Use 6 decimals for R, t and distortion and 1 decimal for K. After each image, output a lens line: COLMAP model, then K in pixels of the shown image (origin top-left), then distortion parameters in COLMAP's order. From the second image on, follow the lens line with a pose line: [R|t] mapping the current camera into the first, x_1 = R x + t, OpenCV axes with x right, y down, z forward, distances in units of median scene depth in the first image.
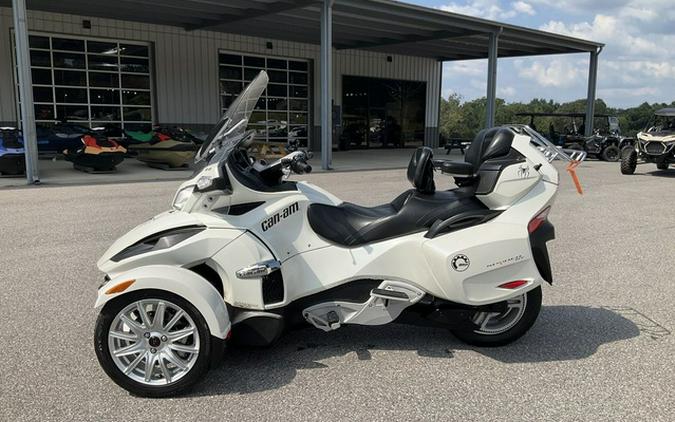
lens RADIAL K [[565.2, 0, 337.6], [0, 565.2, 221.2], [0, 0, 1]] dist [0.009299, 0.006645]
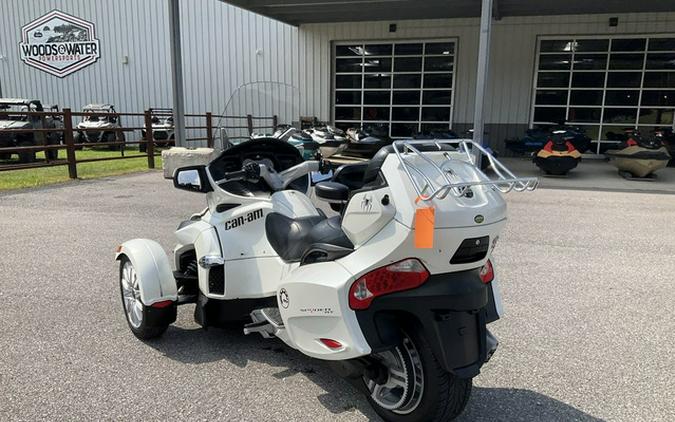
lens RADIAL K [[564.5, 0, 334.7], [0, 564.5, 251.1], [0, 0, 1]] dist [0.087000, -0.165654]
pose [[0.562394, 0.183884, -0.806163, 0.853817], [-0.145618, 0.981747, 0.122349, -0.103450], [0.813946, 0.048583, 0.578906, 0.500517]]
